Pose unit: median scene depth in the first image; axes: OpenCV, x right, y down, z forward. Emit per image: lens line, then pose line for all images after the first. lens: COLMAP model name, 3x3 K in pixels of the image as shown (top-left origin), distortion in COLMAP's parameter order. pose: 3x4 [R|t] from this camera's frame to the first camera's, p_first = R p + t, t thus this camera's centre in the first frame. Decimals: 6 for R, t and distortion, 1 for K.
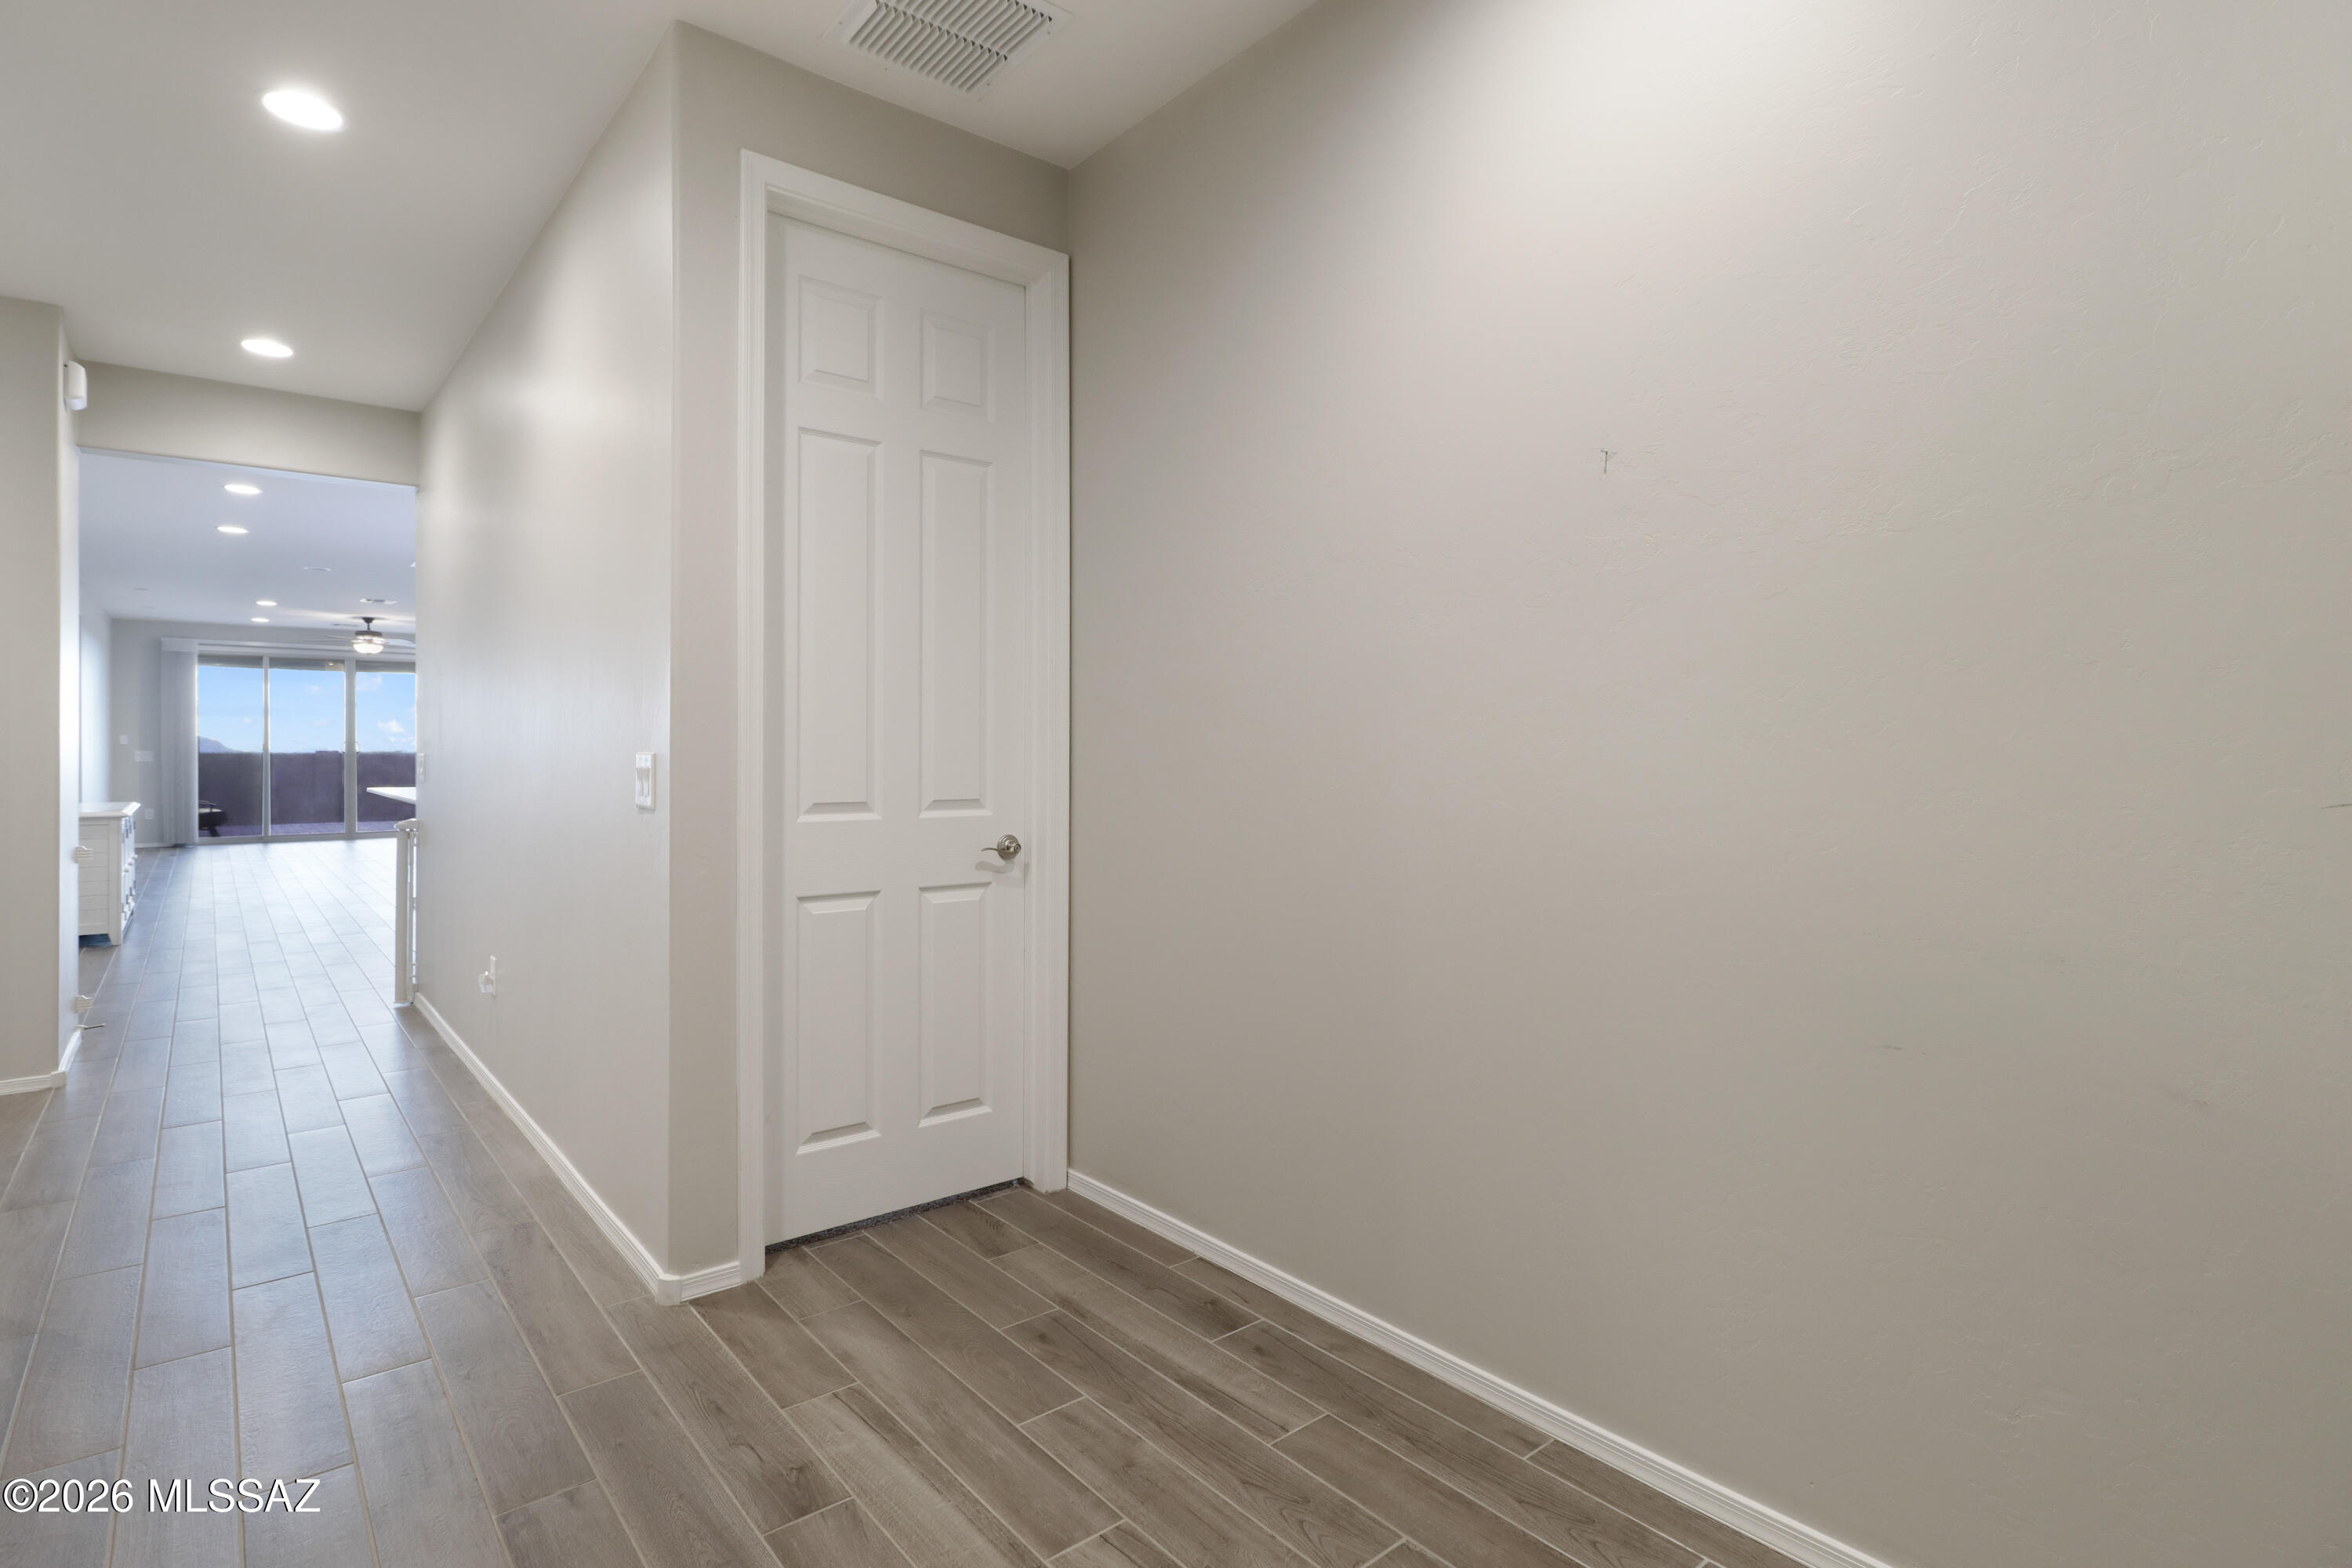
lens RADIAL K [[1107.7, 0, 1178.2], [0, 1107.7, 761.8], [0, 0, 1]] dist [0.004531, 0.000302]
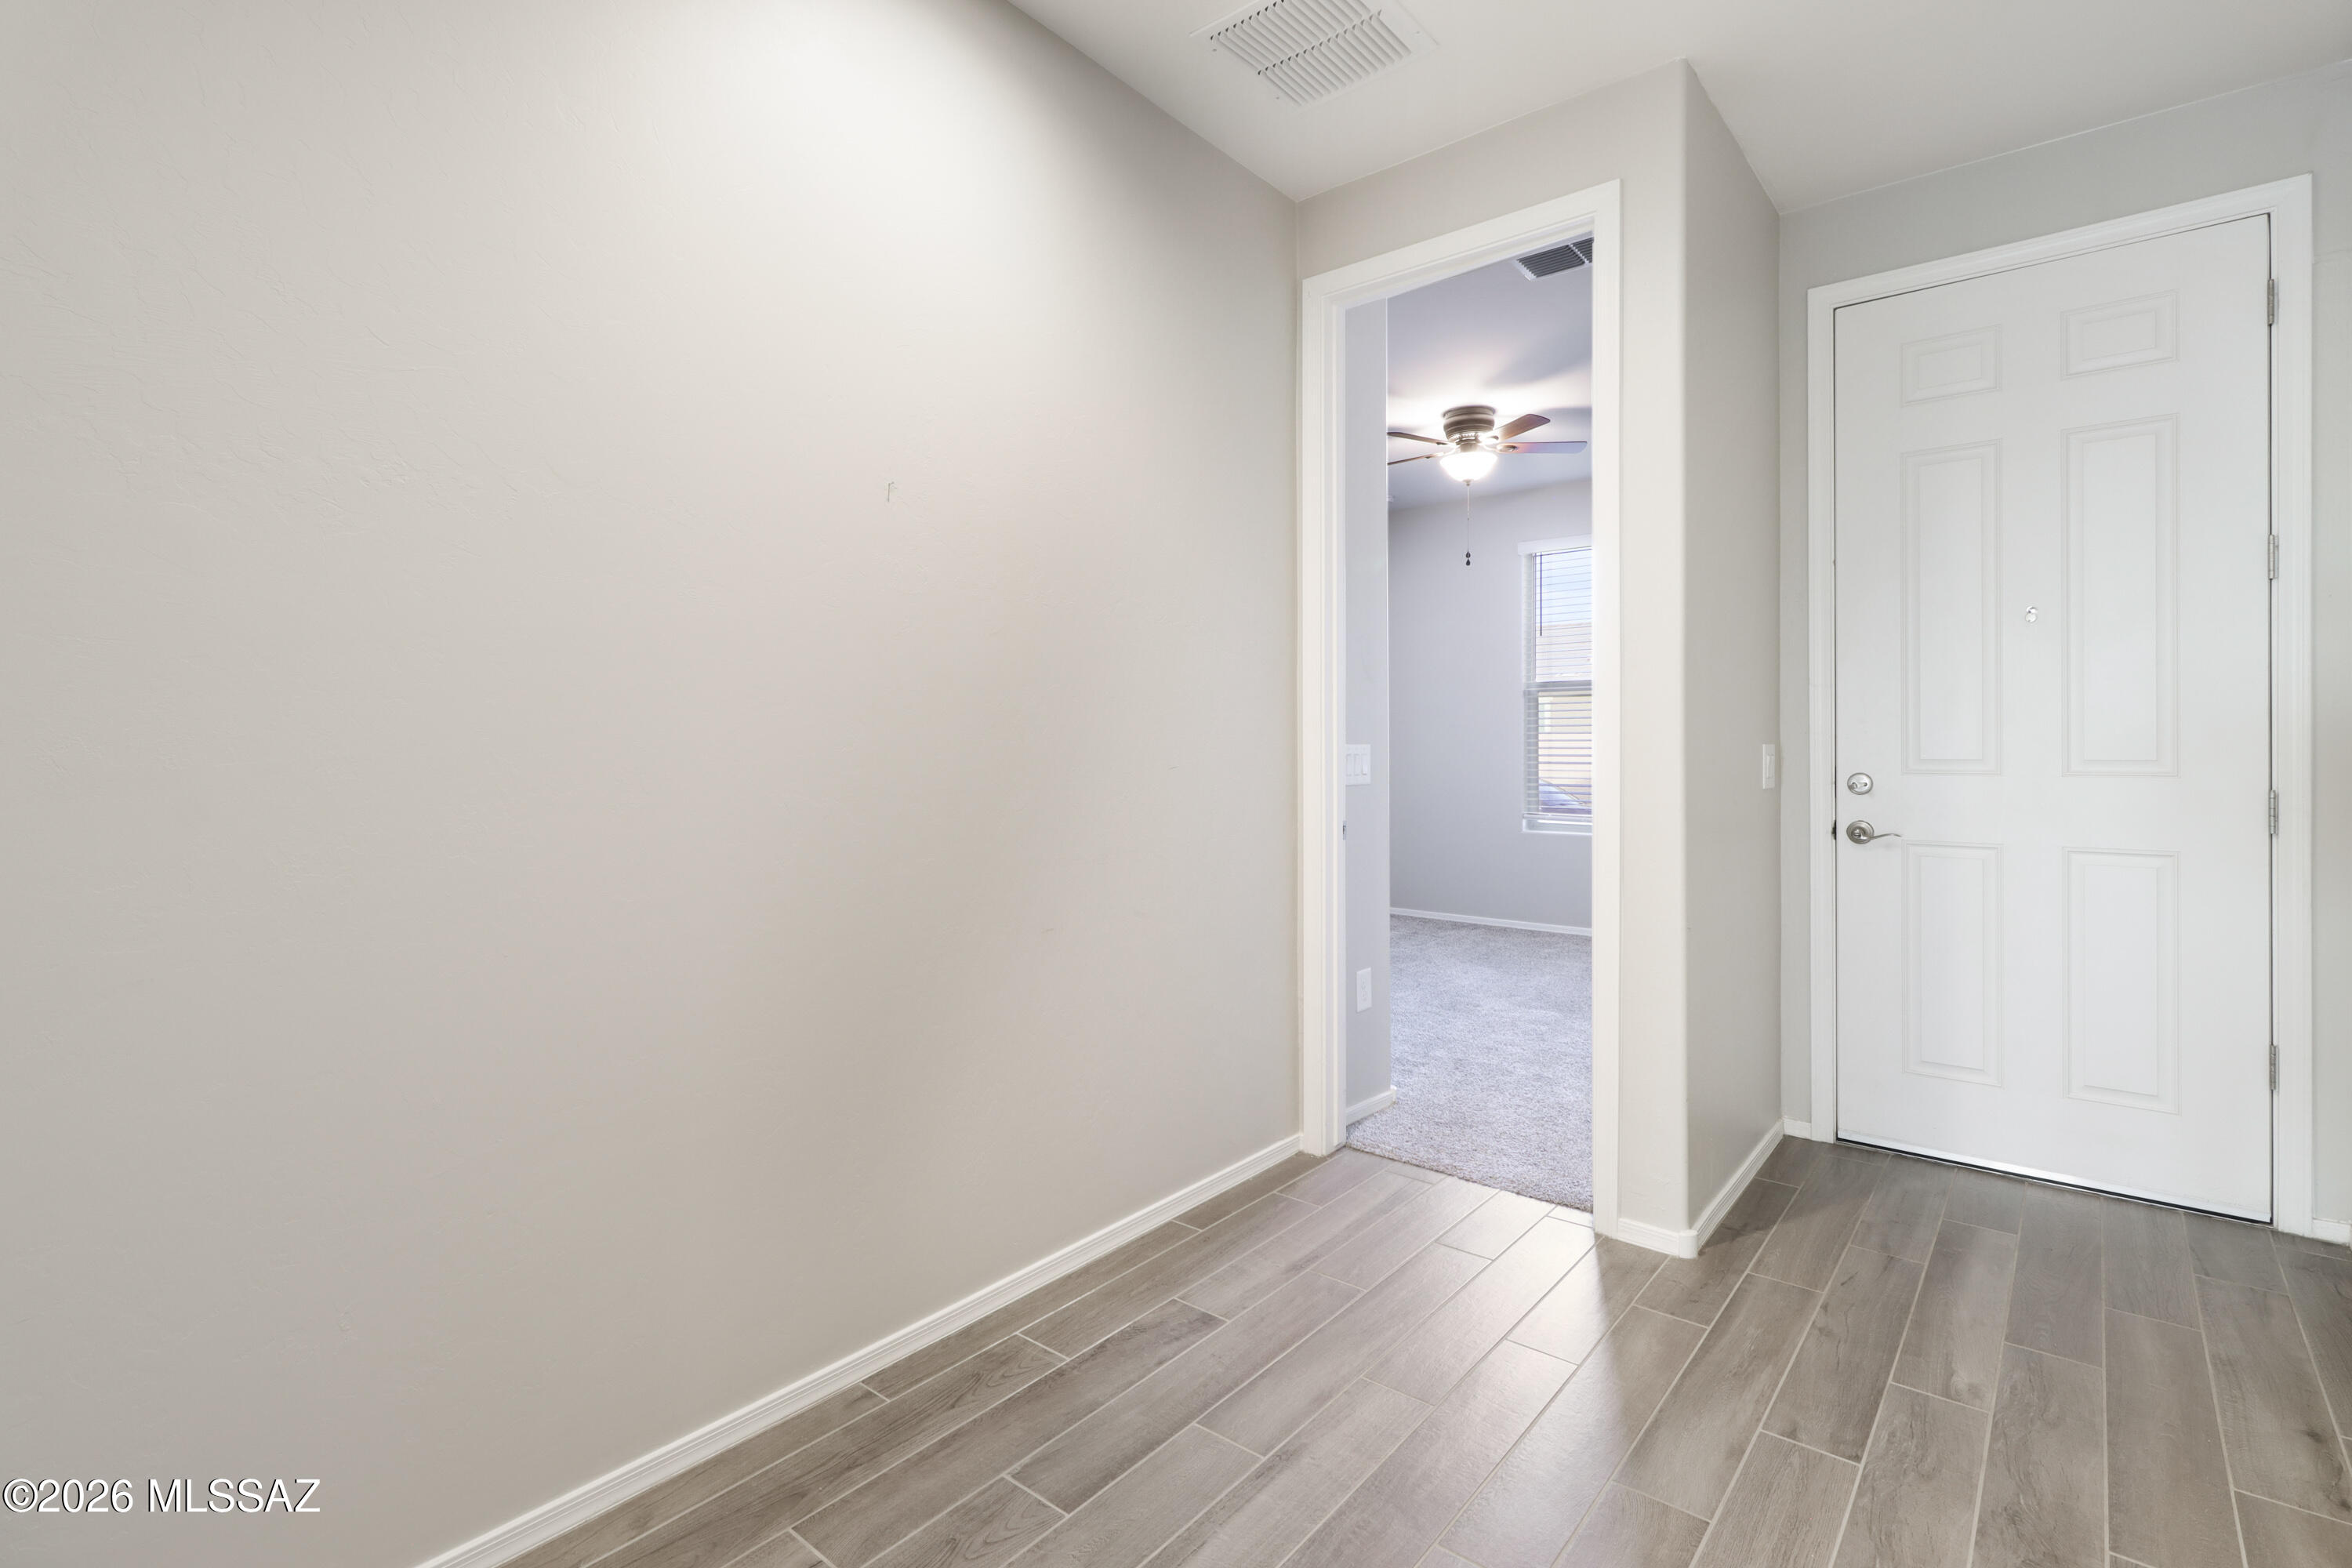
lens RADIAL K [[1107.7, 0, 1168.0], [0, 1107.7, 725.6], [0, 0, 1]] dist [0.004531, 0.000302]
pose [[-0.152178, 0.008896, 0.988313, -0.821987], [0.004136, 0.999956, -0.008364, -0.001940], [-0.988344, 0.002815, -0.152208, 0.953387]]
